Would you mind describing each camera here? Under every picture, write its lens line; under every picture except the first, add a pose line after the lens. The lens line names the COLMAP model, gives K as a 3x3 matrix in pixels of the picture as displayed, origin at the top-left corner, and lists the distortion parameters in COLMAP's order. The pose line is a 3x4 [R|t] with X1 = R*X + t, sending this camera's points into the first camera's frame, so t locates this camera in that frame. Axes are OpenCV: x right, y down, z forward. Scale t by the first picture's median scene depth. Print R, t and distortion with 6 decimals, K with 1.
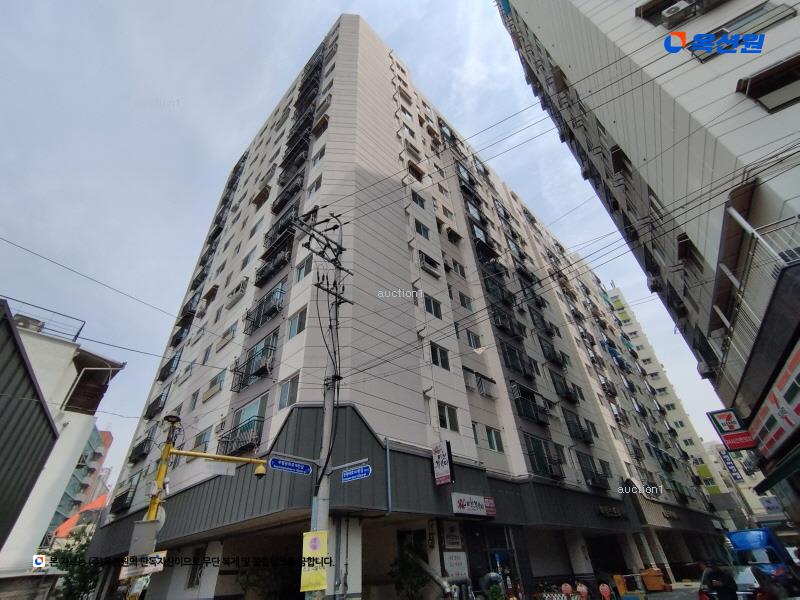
lens RADIAL K [[364.3, 0, 397.3], [0, 364.3, 299.0], [0, 0, 1]] dist [-0.003746, 0.001519]
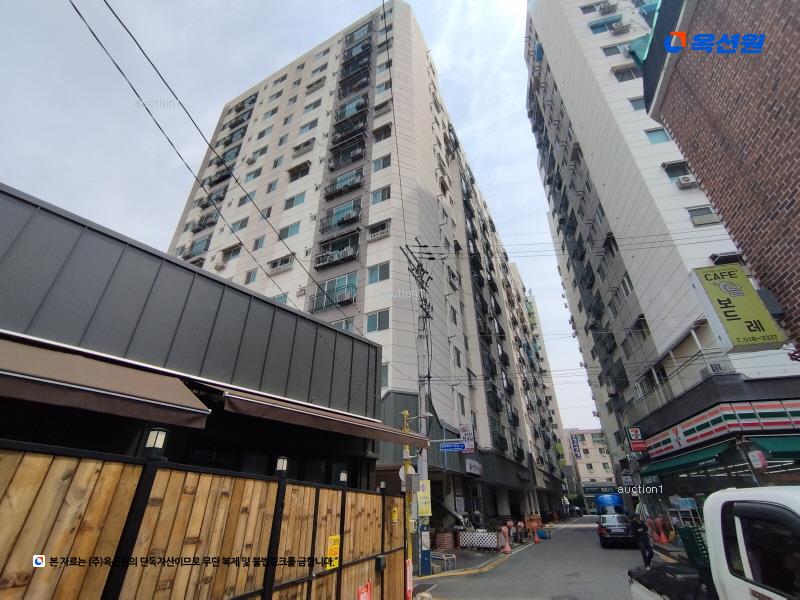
lens RADIAL K [[364.3, 0, 397.3], [0, 364.3, 299.0], [0, 0, 1]] dist [-0.003746, 0.001519]
pose [[0.950200, 0.194383, 0.243587, -0.260445], [-0.221326, 0.971189, 0.088352, -0.066685], [-0.219395, -0.137865, 0.965846, -0.109986]]
